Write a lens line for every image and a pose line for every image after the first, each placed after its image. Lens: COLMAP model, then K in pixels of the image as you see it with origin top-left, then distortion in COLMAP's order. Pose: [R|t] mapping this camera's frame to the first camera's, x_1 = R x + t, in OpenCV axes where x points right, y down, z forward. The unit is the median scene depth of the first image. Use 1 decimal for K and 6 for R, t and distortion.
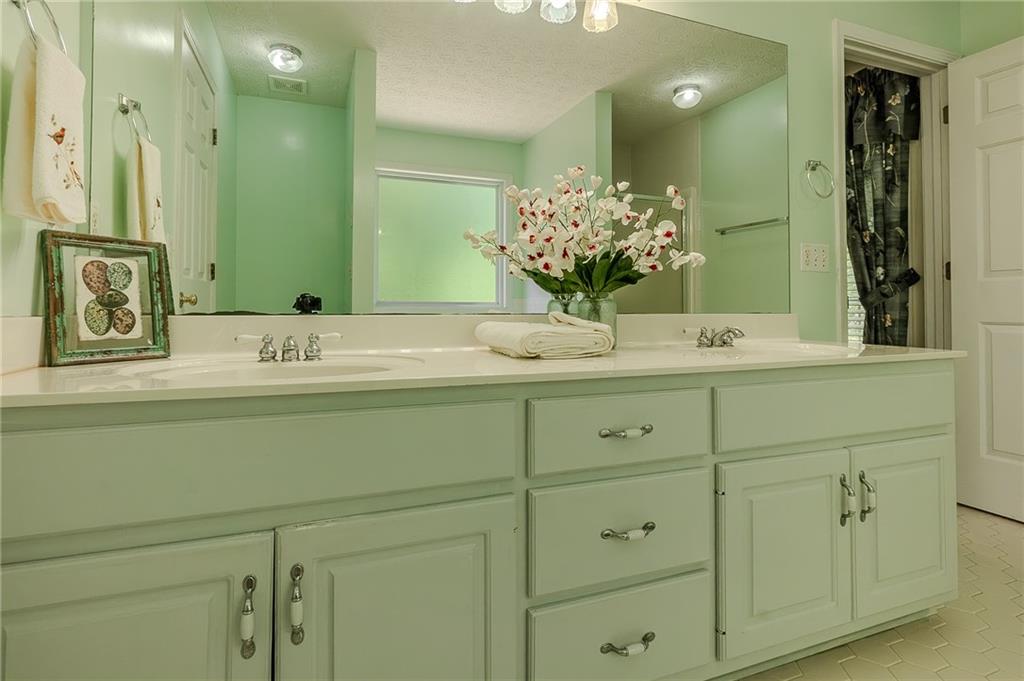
lens RADIAL K [[520.3, 0, 514.2], [0, 520.3, 332.7], [0, 0, 1]] dist [-0.001367, -0.000759]
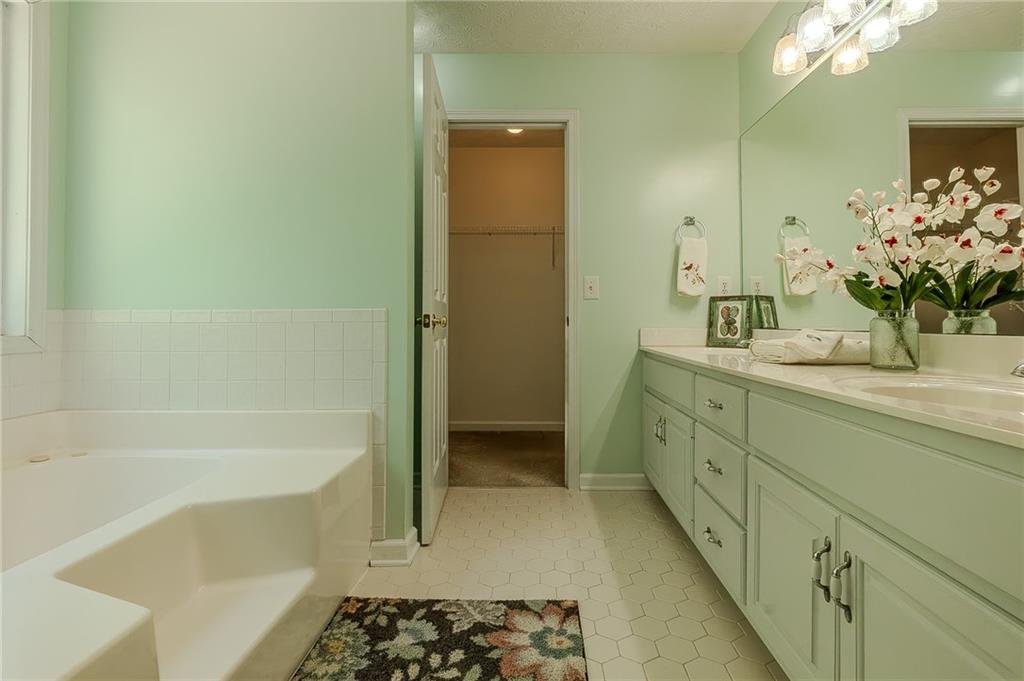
lens RADIAL K [[520.3, 0, 514.2], [0, 520.3, 332.7], [0, 0, 1]] dist [-0.001367, -0.000759]
pose [[-0.392984, 0.009880, -0.919492, 1.774811], [-0.050328, 0.998212, 0.032235, -0.039334], [0.918167, 0.058944, -0.391784, 0.999828]]
